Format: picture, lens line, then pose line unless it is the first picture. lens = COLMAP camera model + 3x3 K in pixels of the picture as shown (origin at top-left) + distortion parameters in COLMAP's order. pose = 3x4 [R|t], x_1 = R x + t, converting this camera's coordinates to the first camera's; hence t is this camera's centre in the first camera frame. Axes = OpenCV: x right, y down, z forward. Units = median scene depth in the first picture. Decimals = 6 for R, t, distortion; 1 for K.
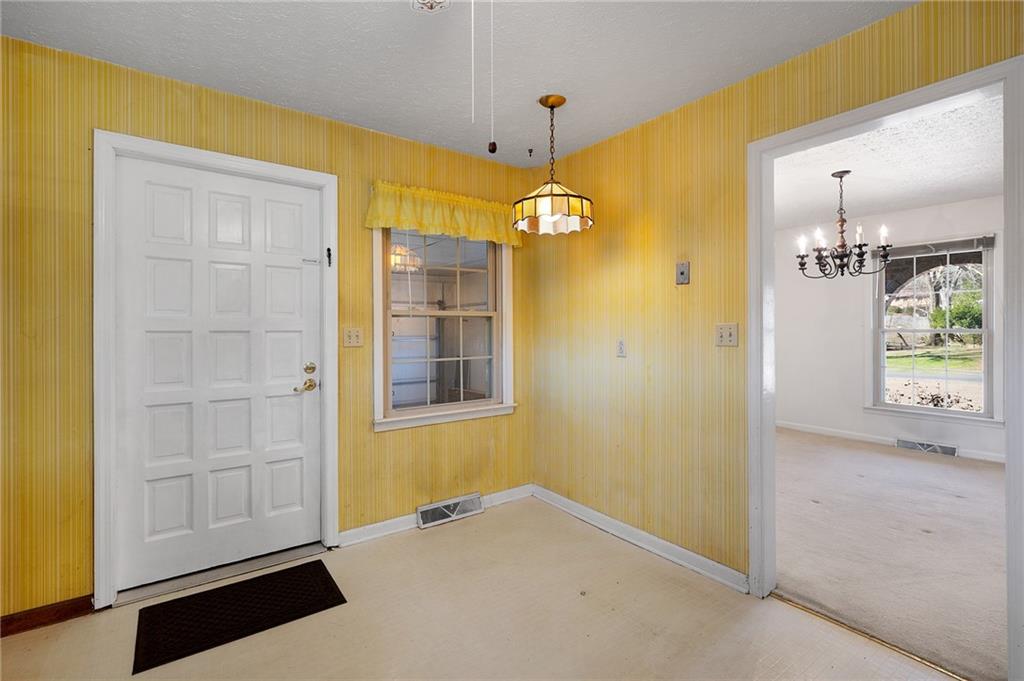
lens RADIAL K [[462.0, 0, 519.7], [0, 462.0, 326.9], [0, 0, 1]] dist [-0.005862, -0.001848]
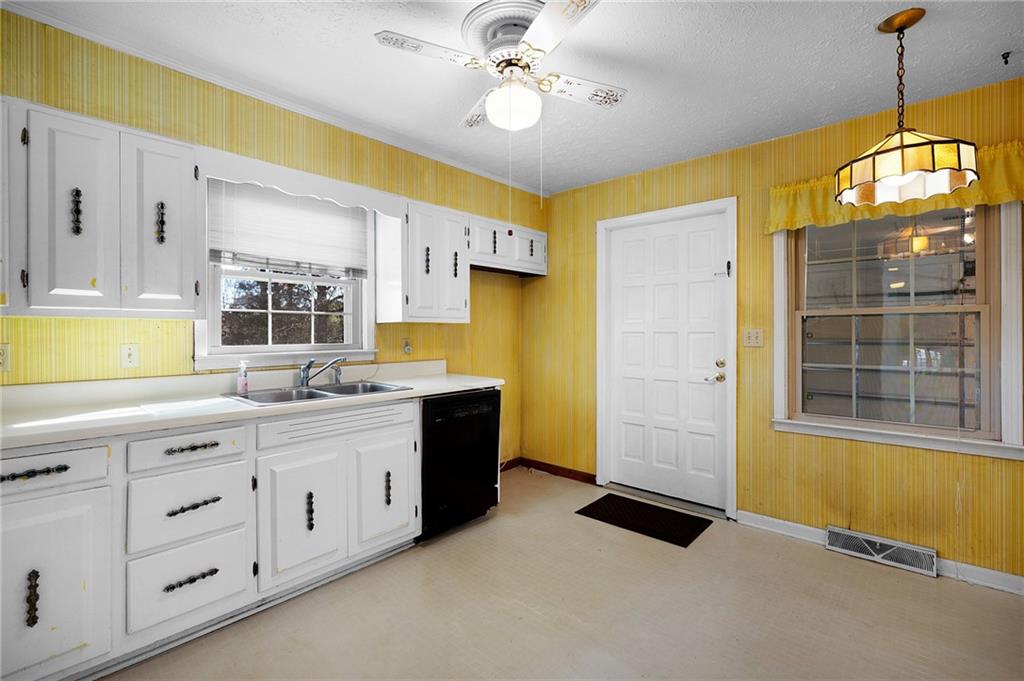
lens RADIAL K [[462.0, 0, 503.8], [0, 462.0, 334.6], [0, 0, 1]] dist [-0.005862, -0.001848]
pose [[0.183937, 0.004051, -0.982930, 0.625083], [0.005372, 0.999972, 0.005126, 0.005342], [0.982923, -0.006223, 0.183911, 0.226938]]
